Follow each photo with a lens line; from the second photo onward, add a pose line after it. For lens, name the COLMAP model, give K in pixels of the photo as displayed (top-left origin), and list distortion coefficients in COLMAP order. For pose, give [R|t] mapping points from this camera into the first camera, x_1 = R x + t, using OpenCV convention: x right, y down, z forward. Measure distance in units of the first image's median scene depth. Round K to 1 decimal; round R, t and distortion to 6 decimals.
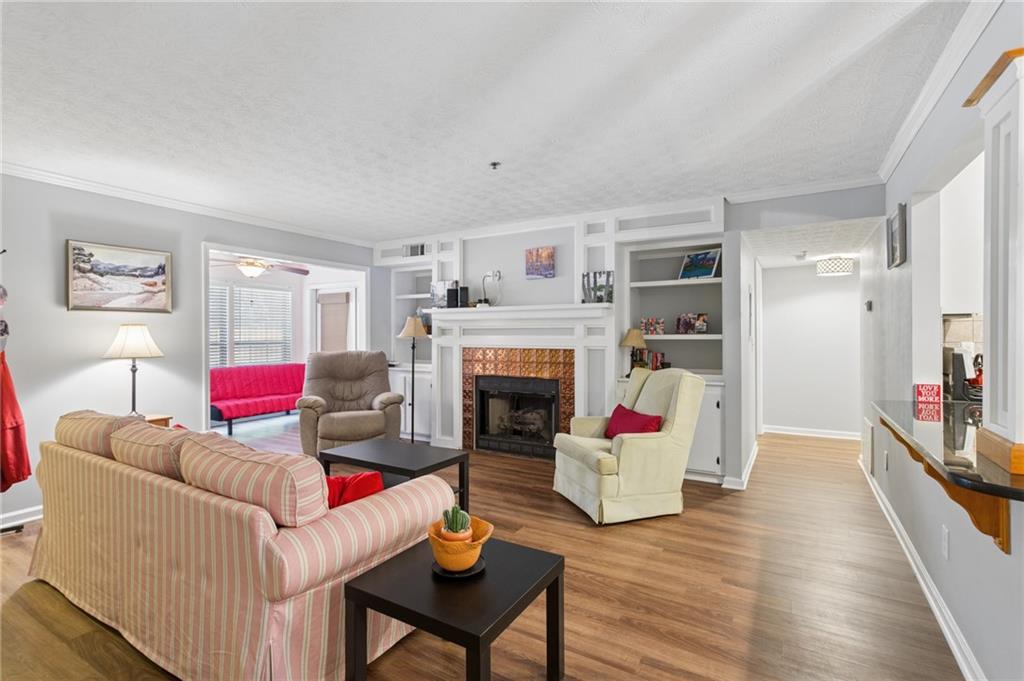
lens RADIAL K [[488.9, 0, 507.3], [0, 488.9, 333.6], [0, 0, 1]] dist [0.005822, 0.001350]
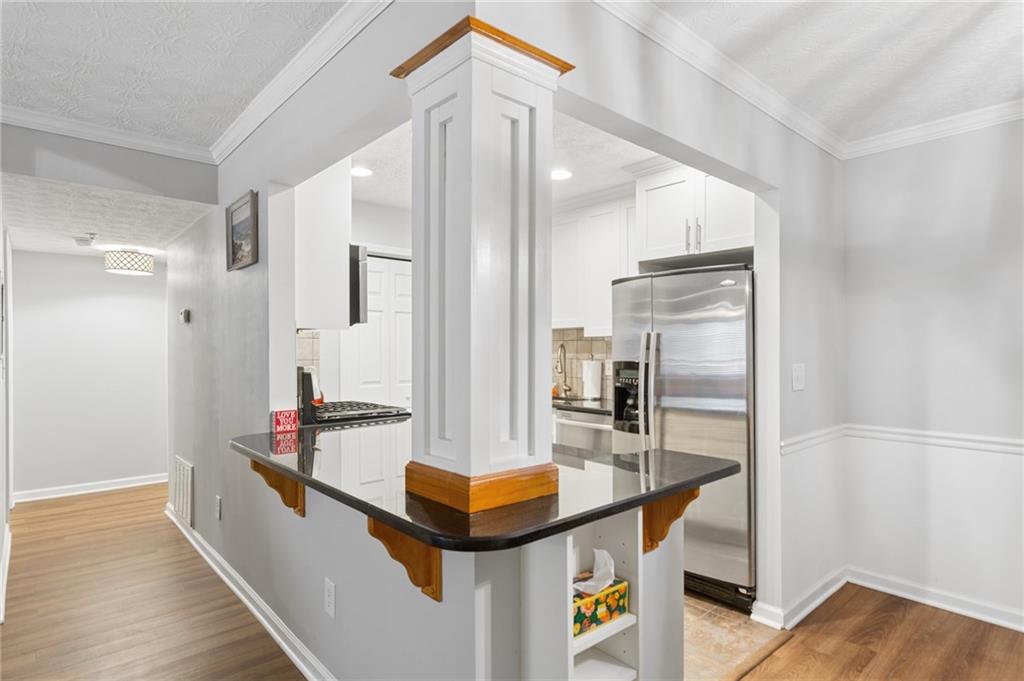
lens RADIAL K [[548.5, 0, 523.2], [0, 548.5, 351.4], [0, 0, 1]] dist [0.003230, -0.000066]
pose [[0.298817, 0.001662, 0.954309, 0.042724], [-0.001390, 0.999998, -0.001306, 0.001257], [-0.954309, -0.000936, 0.298819, 0.188600]]
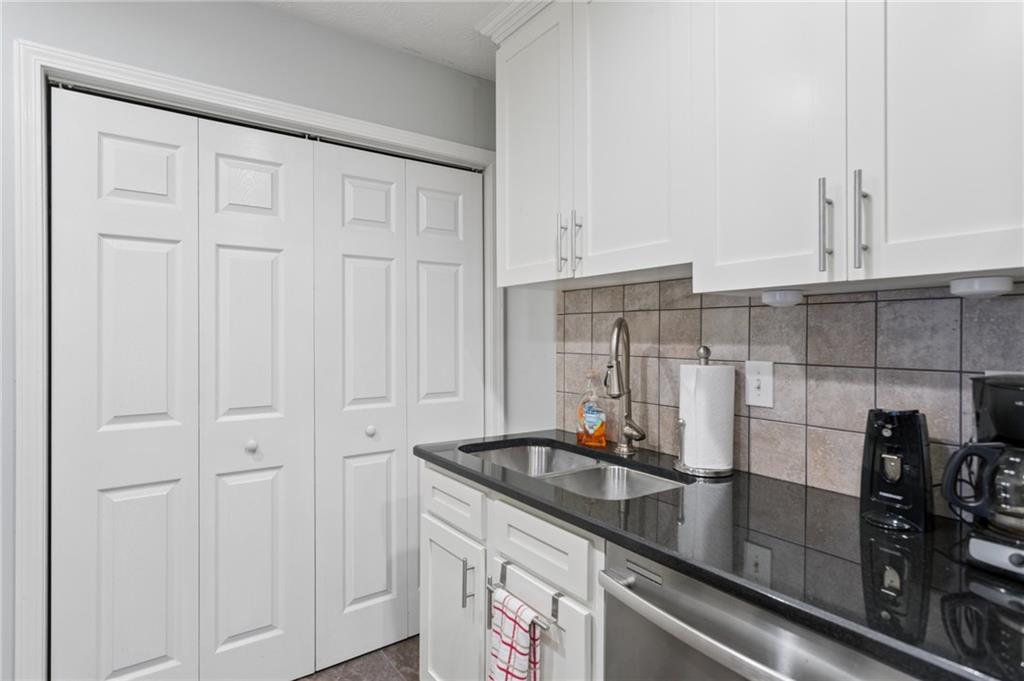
lens RADIAL K [[536.9, 0, 509.9], [0, 536.9, 335.5], [0, 0, 1]] dist [-0.002271, 0.002828]
pose [[0.405625, 0.001673, 0.914038, 0.629427], [0.001405, 0.999996, -0.002454, -0.001220], [-0.914039, 0.002279, 0.405621, 0.334983]]
